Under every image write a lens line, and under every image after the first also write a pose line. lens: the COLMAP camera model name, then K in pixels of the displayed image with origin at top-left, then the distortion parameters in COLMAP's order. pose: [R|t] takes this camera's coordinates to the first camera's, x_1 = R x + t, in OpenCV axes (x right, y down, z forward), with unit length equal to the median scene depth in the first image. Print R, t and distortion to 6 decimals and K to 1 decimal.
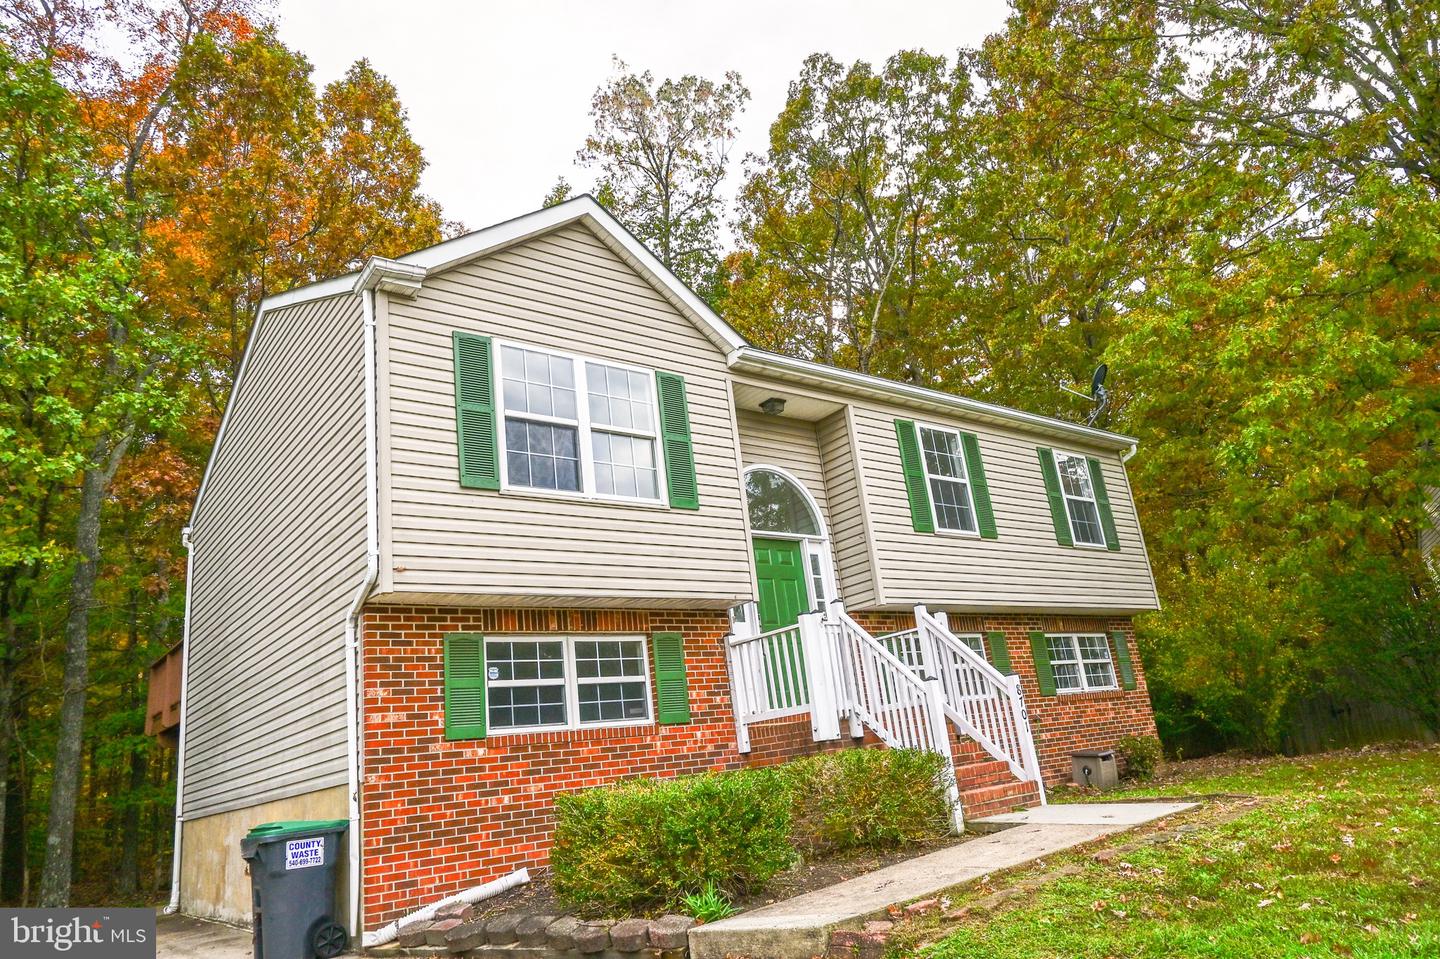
lens RADIAL K [[979.5, 0, 722.2], [0, 979.5, 476.8], [0, 0, 1]] dist [-0.003955, -0.003159]
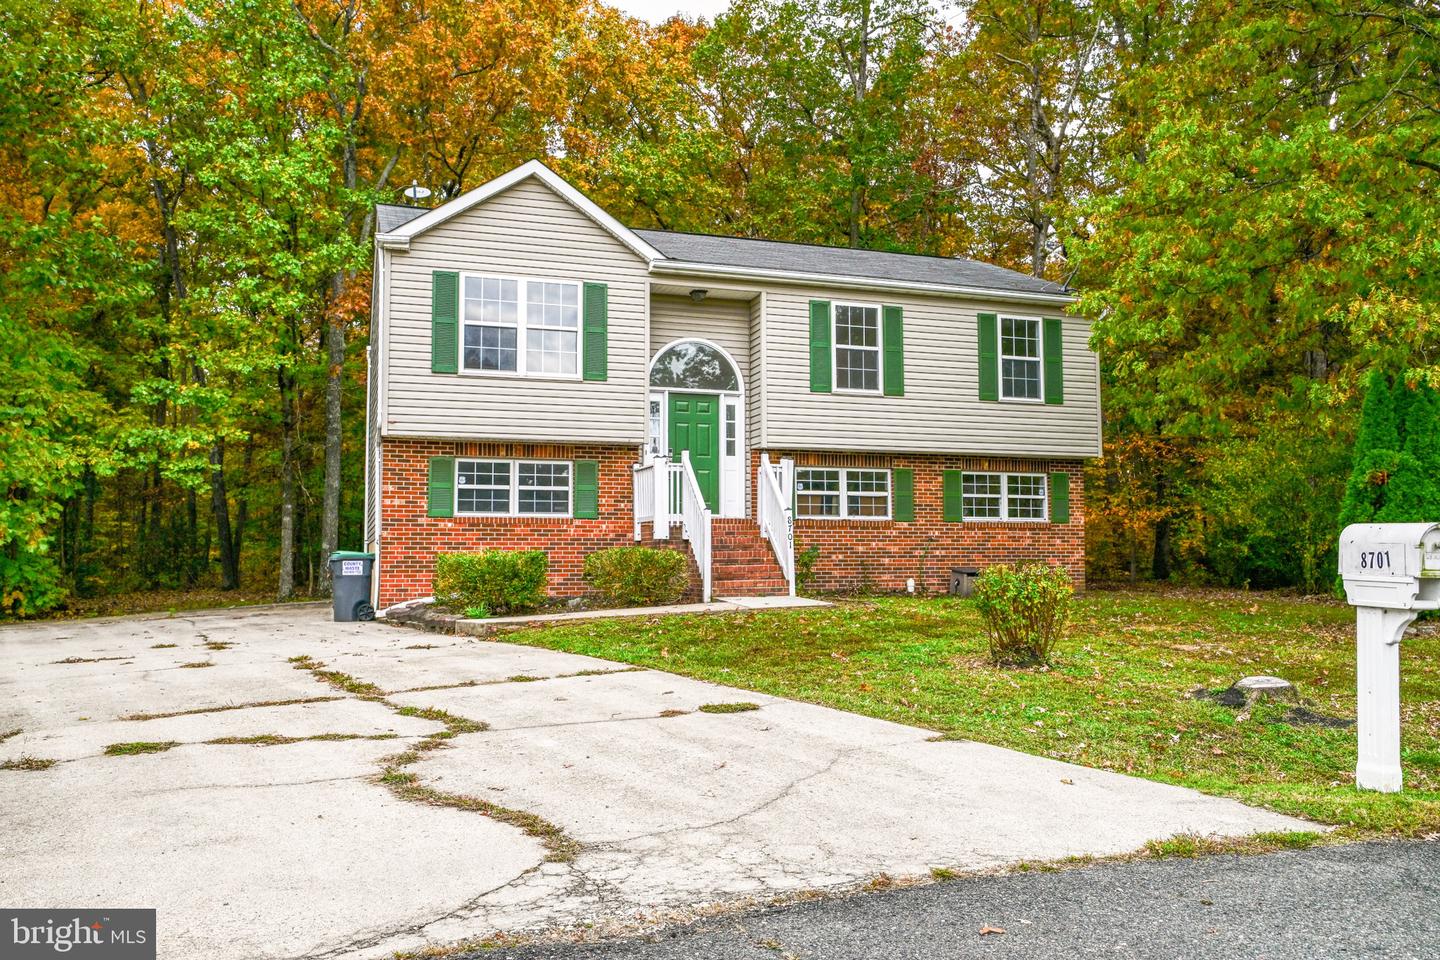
lens RADIAL K [[1164.1, 0, 719.4], [0, 1164.1, 484.2], [0, 0, 1]] dist [-0.003144, 0.000957]
pose [[0.936199, 0.090241, -0.339687, 0.744204], [-0.002425, 0.968112, 0.250504, -0.254641], [0.351461, -0.233698, 0.906565, -0.568524]]
